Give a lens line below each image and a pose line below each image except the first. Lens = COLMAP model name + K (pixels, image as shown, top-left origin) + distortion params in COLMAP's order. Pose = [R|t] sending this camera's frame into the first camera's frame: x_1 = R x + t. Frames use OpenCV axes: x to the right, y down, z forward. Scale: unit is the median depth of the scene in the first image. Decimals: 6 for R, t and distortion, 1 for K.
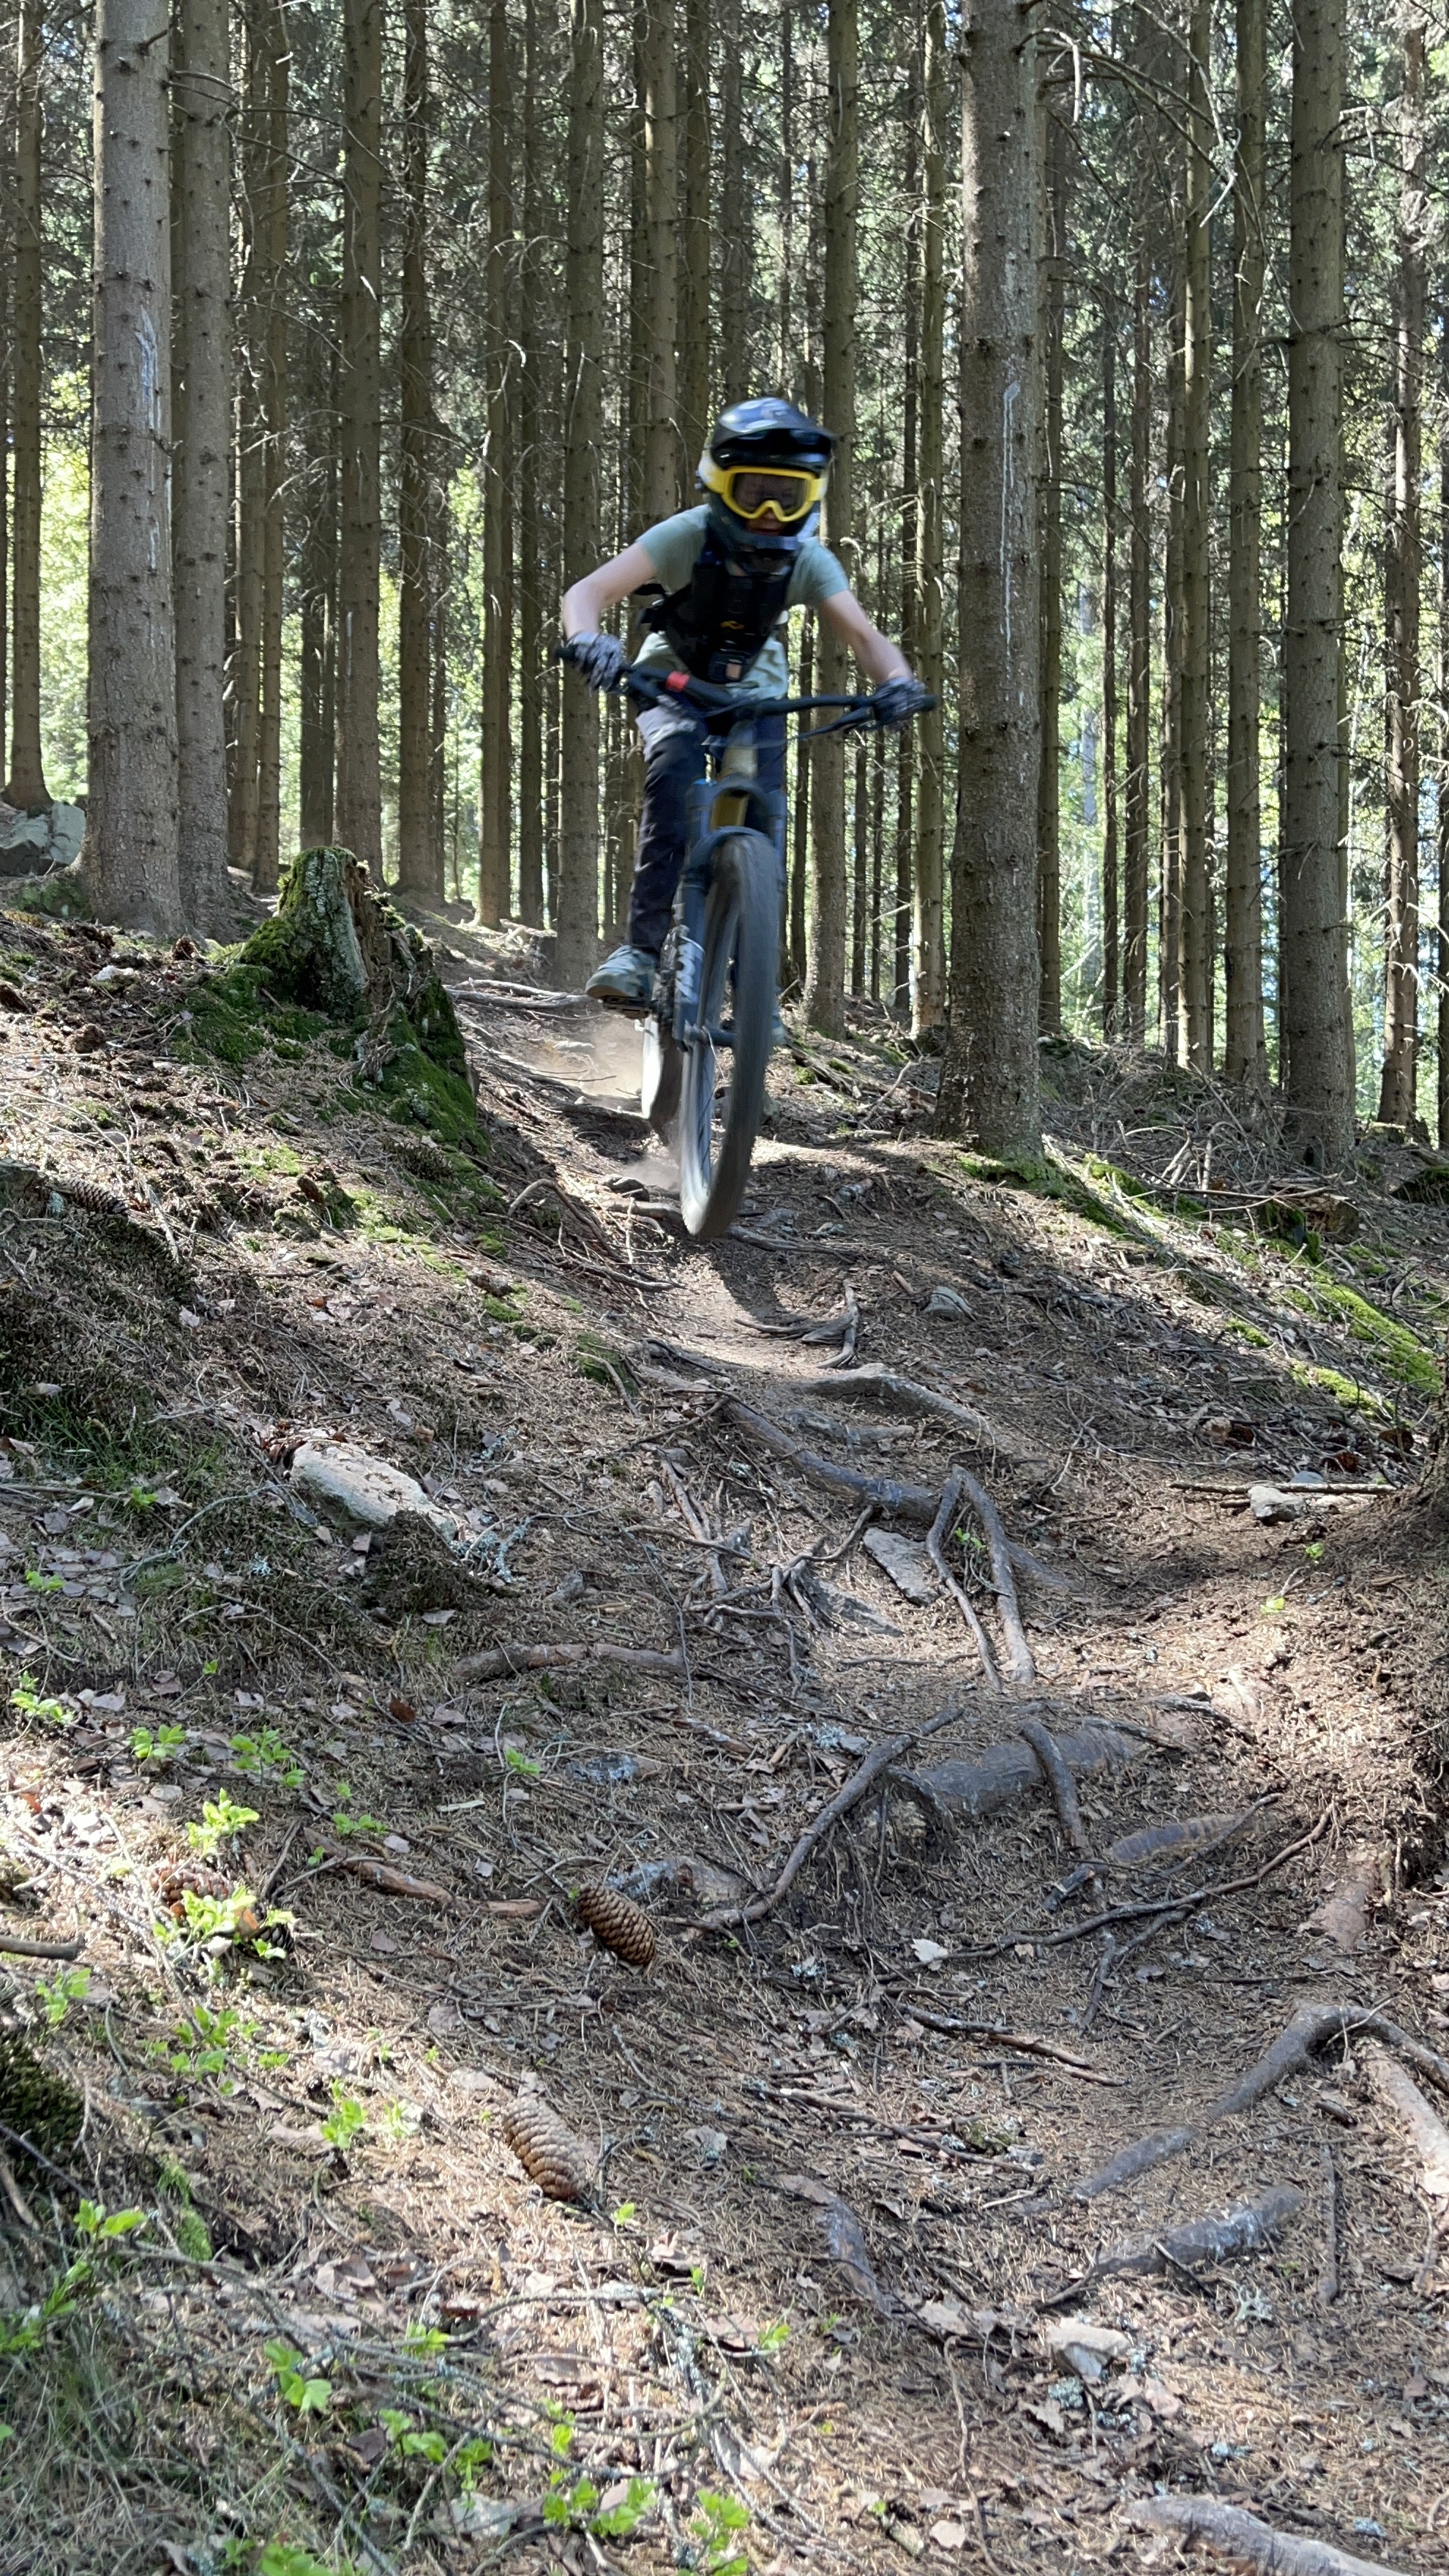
lens RADIAL K [[2435.6, 0, 786.5], [0, 2435.6, 1375.3], [0, 0, 1]] dist [0.139293, -0.213389]
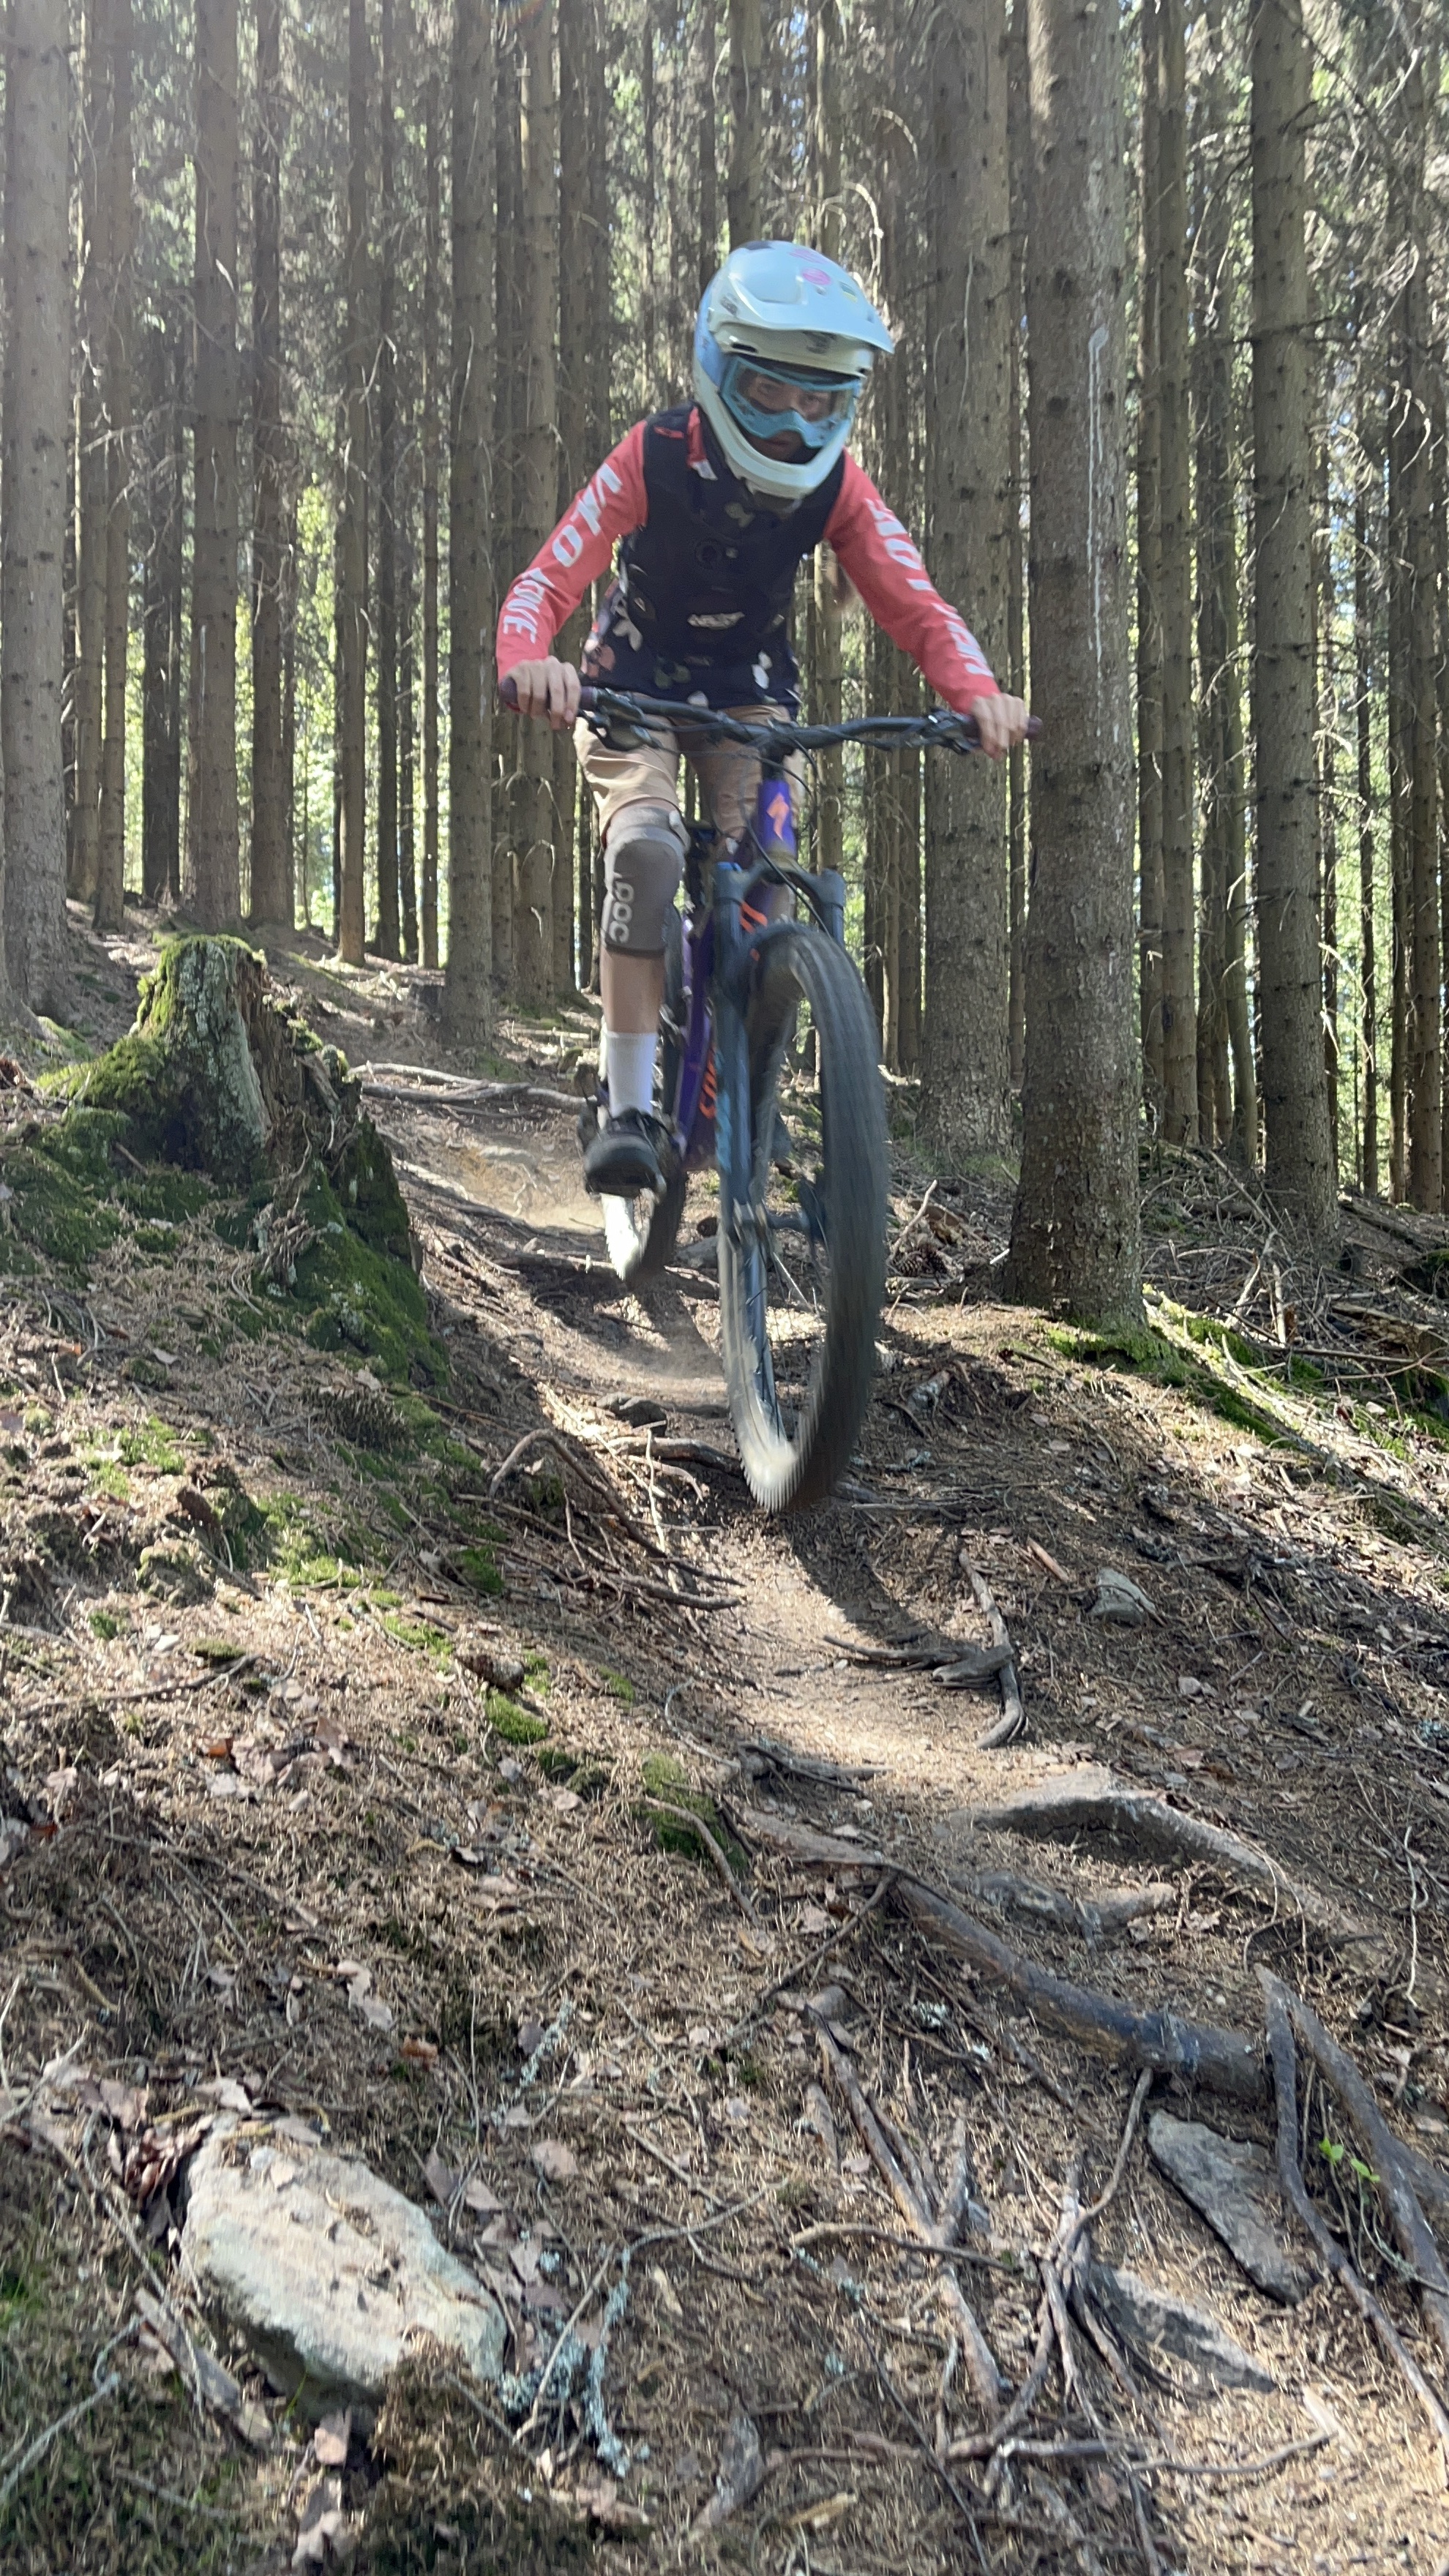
lens RADIAL K [[2213.2, 0, 724.5], [0, 2213.2, 1288.0], [0, 0, 1]] dist [0.074962, -0.065151]
pose [[0.997997, -0.006641, 0.062914, -0.084733], [0.007827, 0.999796, -0.018623, -0.106320], [-0.062778, 0.019079, 0.997845, 0.376450]]
